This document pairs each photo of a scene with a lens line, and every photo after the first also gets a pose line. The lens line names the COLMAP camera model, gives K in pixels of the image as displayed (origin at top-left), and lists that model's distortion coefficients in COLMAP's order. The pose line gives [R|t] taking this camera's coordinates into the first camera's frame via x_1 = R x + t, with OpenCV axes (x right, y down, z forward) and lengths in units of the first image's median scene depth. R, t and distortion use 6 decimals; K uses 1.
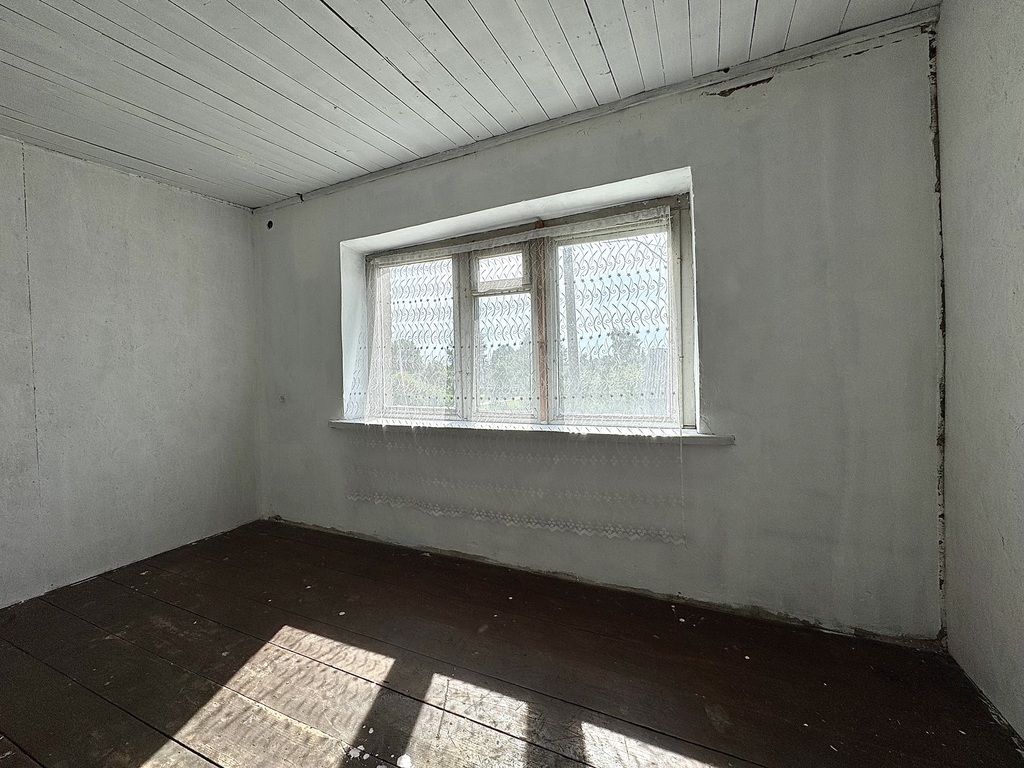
lens RADIAL K [[410.9, 0, 512.0], [0, 410.9, 384.0], [0, 0, 1]] dist [-0.000457, -0.000342]
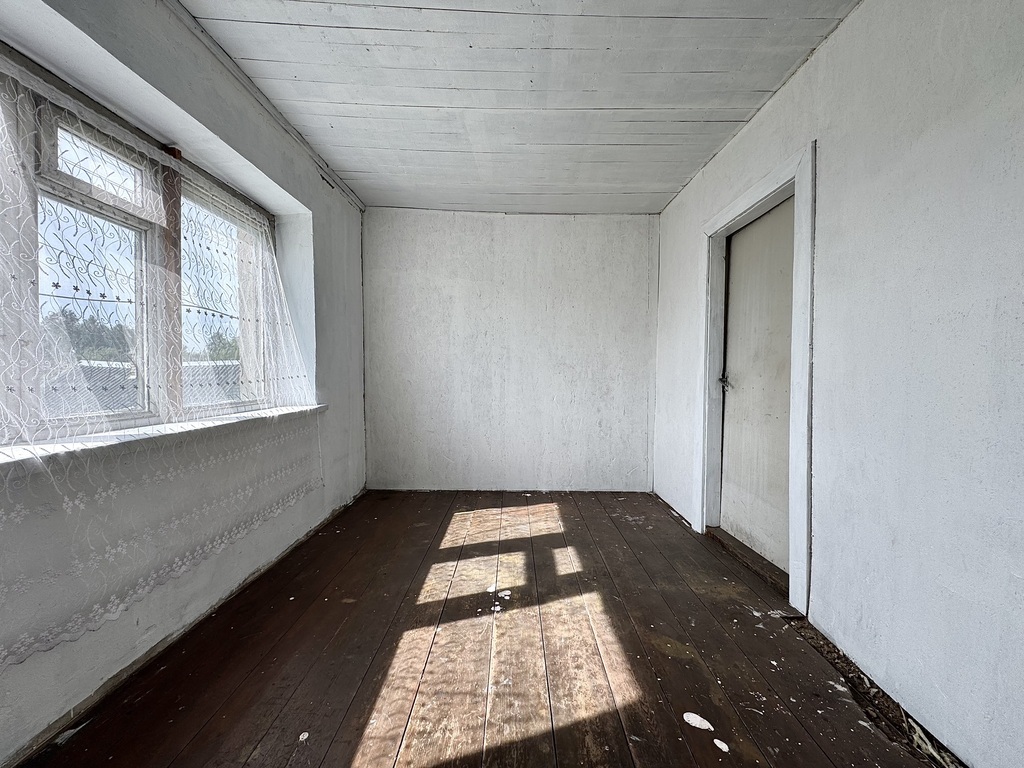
lens RADIAL K [[410.9, 0, 512.0], [0, 410.9, 384.0], [0, 0, 1]] dist [-0.000457, -0.000342]
pose [[-0.413673, -0.002669, 0.910421, -1.207235], [0.032233, 0.999326, 0.017575, 0.051431], [-0.909855, 0.036616, -0.413309, 1.064405]]
